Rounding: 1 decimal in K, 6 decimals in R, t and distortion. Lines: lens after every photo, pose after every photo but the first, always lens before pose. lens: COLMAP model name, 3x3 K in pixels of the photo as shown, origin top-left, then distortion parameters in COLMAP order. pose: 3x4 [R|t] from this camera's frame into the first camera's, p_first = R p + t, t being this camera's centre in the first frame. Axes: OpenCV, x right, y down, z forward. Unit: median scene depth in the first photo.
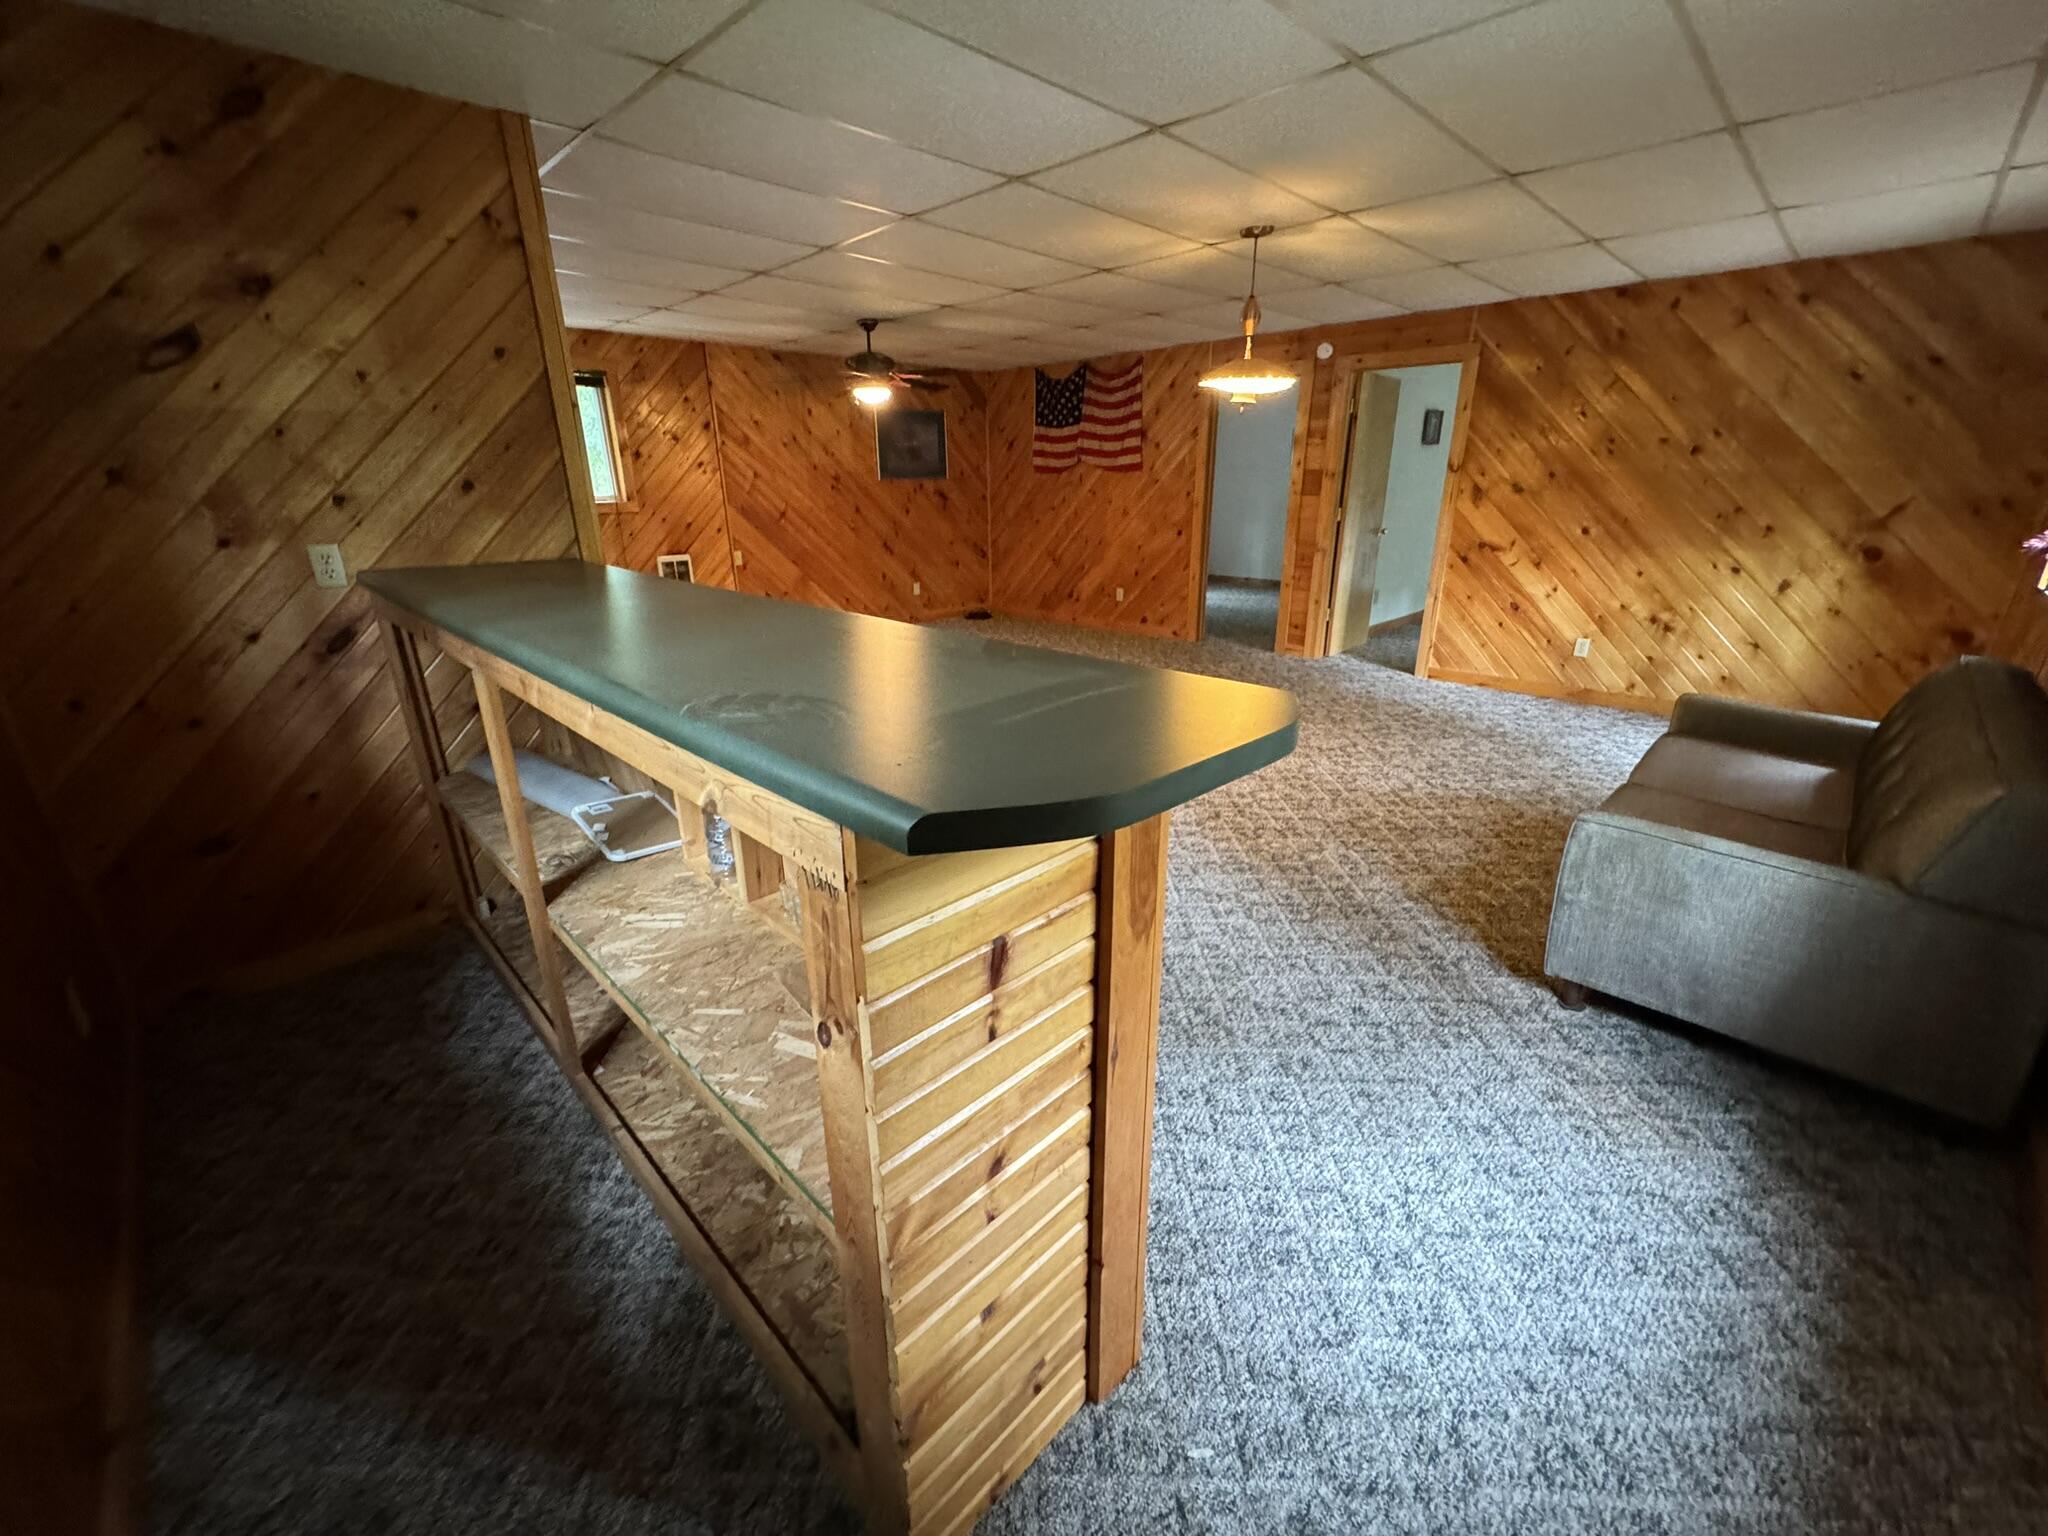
lens RADIAL K [[819.0, 0, 1023.2], [0, 819.0, 767.0], [0, 0, 1]] dist [-0.001998, -0.000030]
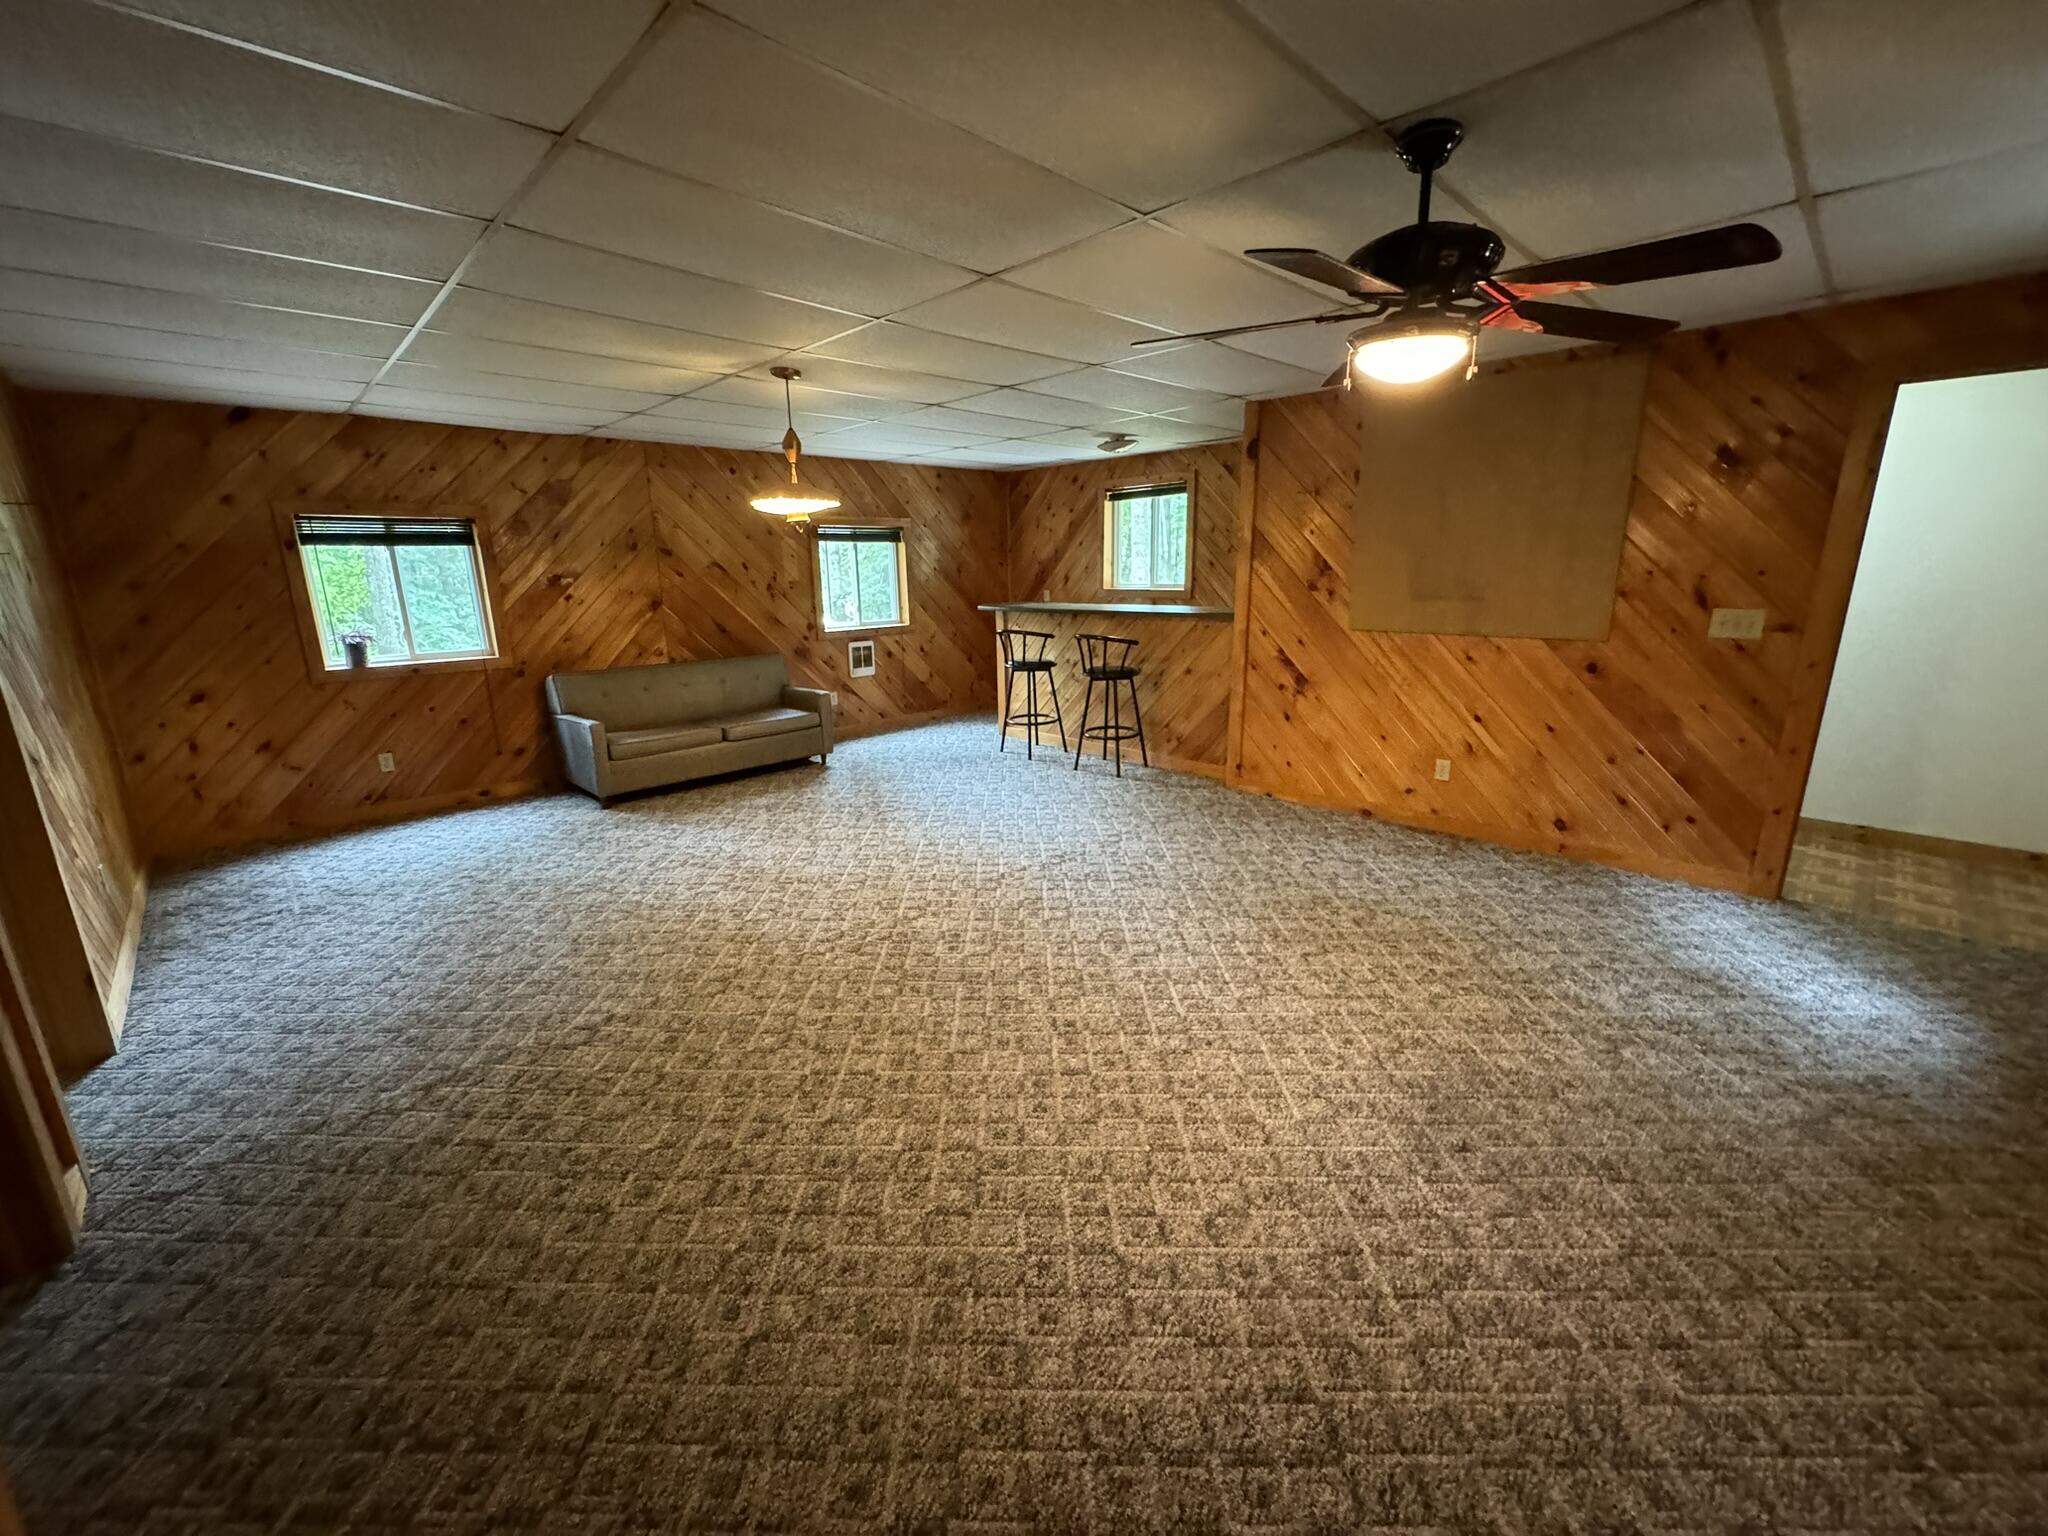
lens RADIAL K [[819.0, 0, 1023.2], [0, 819.0, 767.0], [0, 0, 1]] dist [-0.001998, -0.000030]
pose [[-0.999595, 0.022371, 0.017608, -0.032091], [0.028371, 0.834219, 0.550703, -0.639121], [-0.002370, 0.550980, -0.834515, 1.743763]]
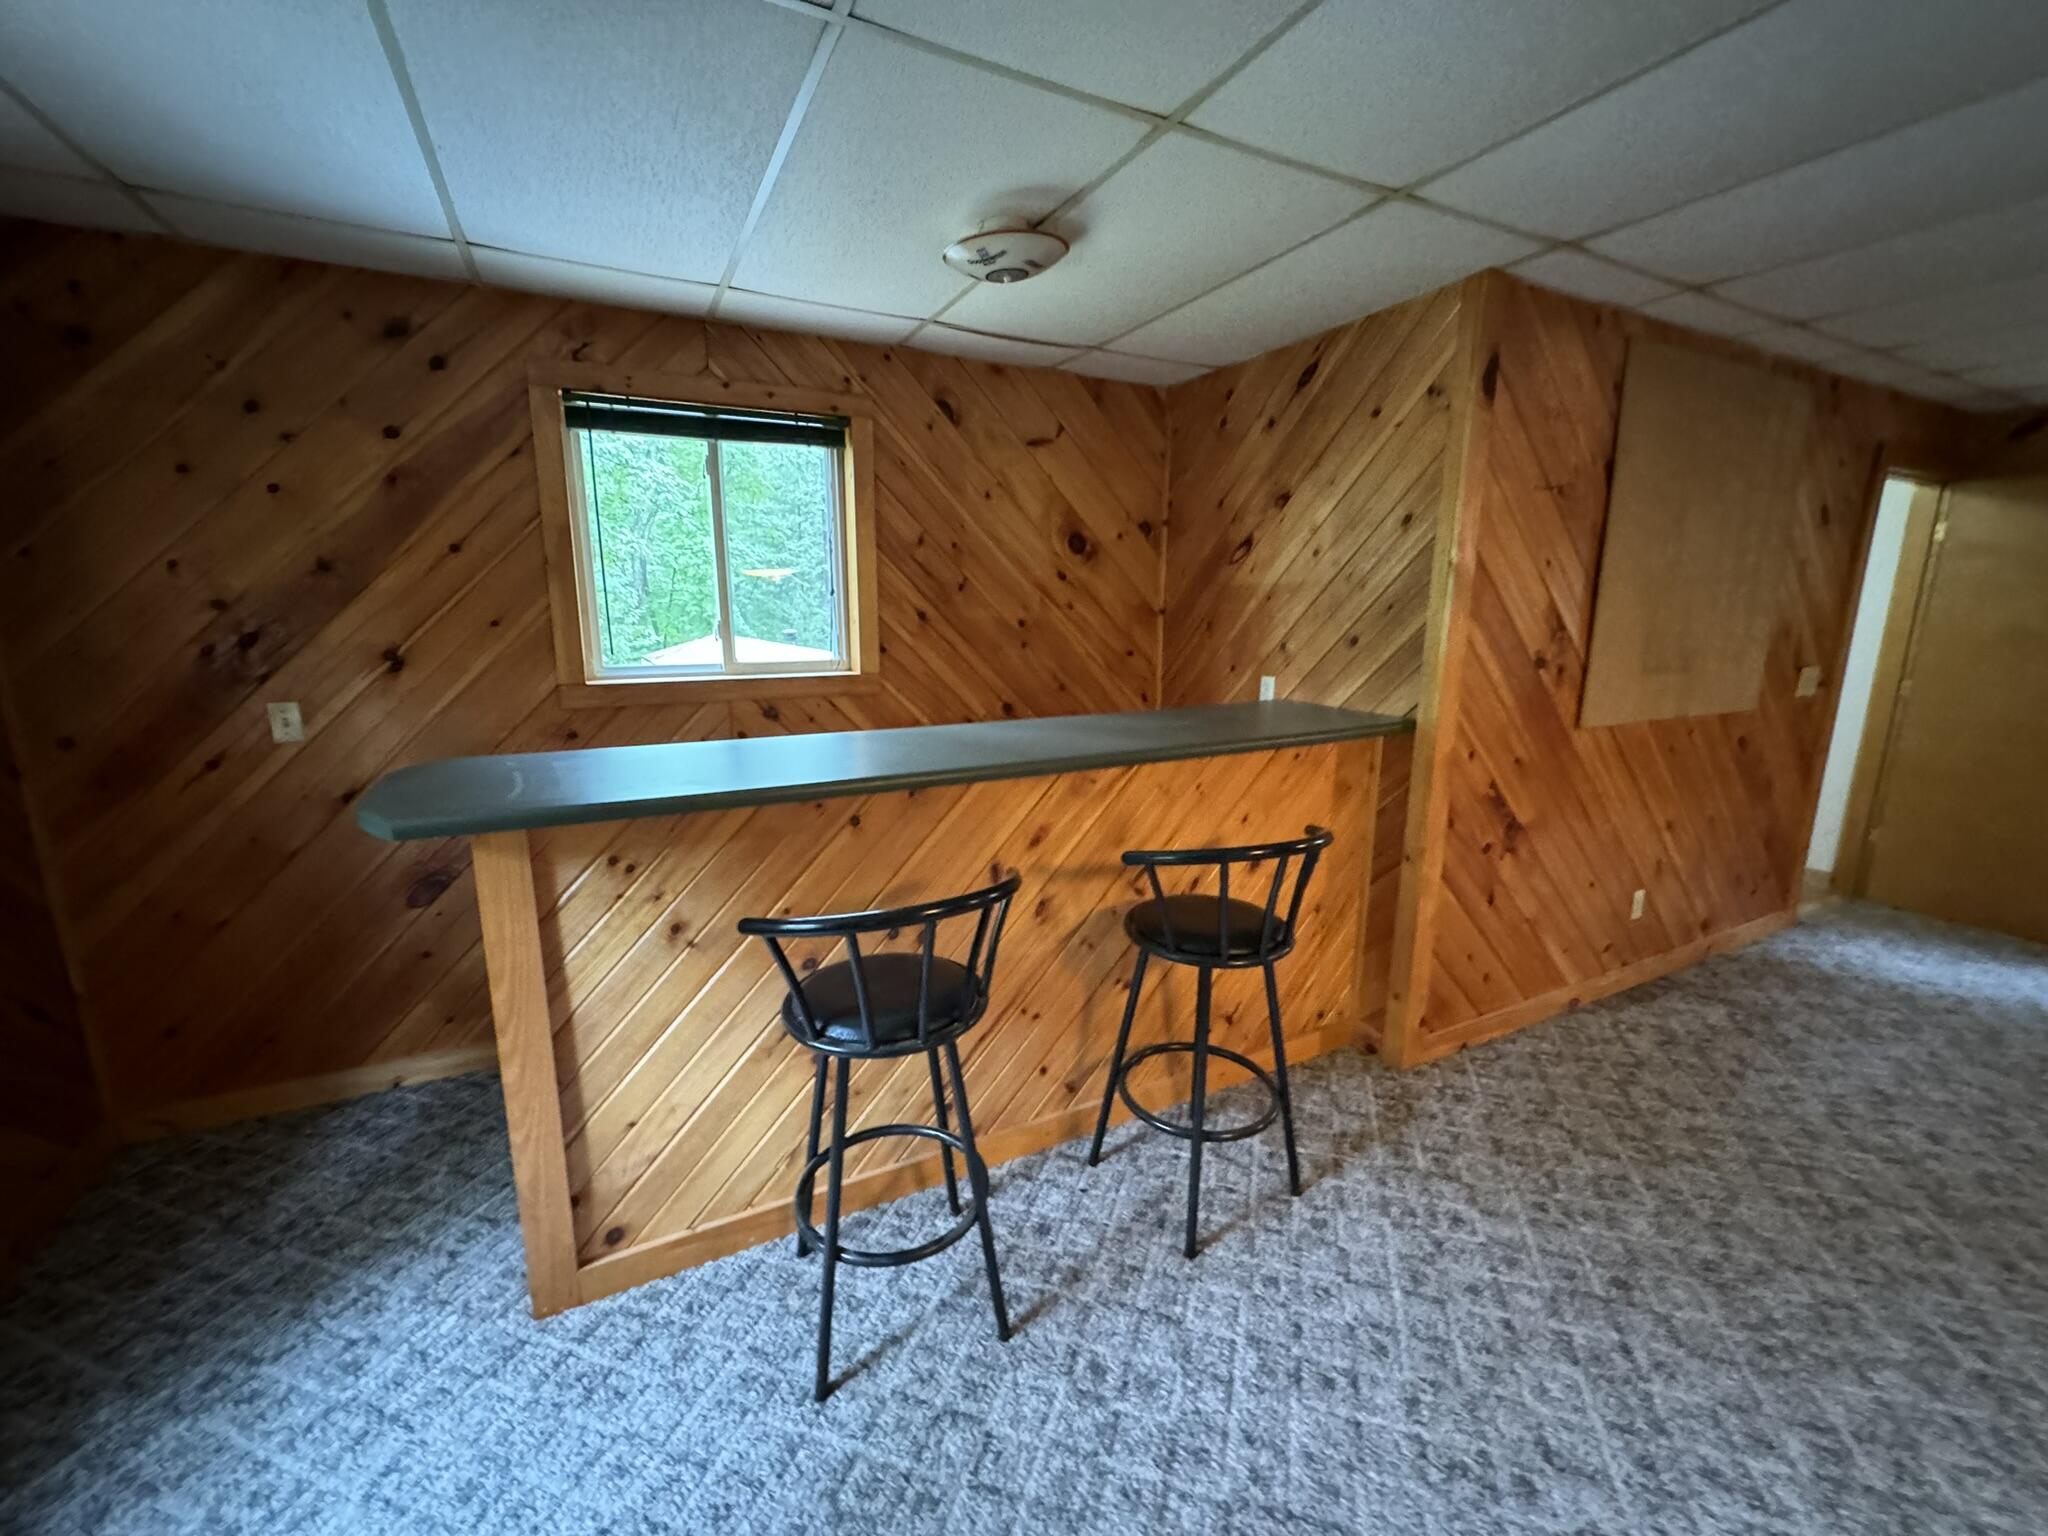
lens RADIAL K [[824.4, 0, 1018.2], [0, 824.4, 770.6], [0, 0, 1]] dist [-0.001833, 0.000126]
pose [[-0.298661, 0.202774, -0.932569, 0.289176], [-0.313984, 0.901891, 0.296659, -0.209491], [0.901230, 0.381412, -0.205692, 0.497646]]
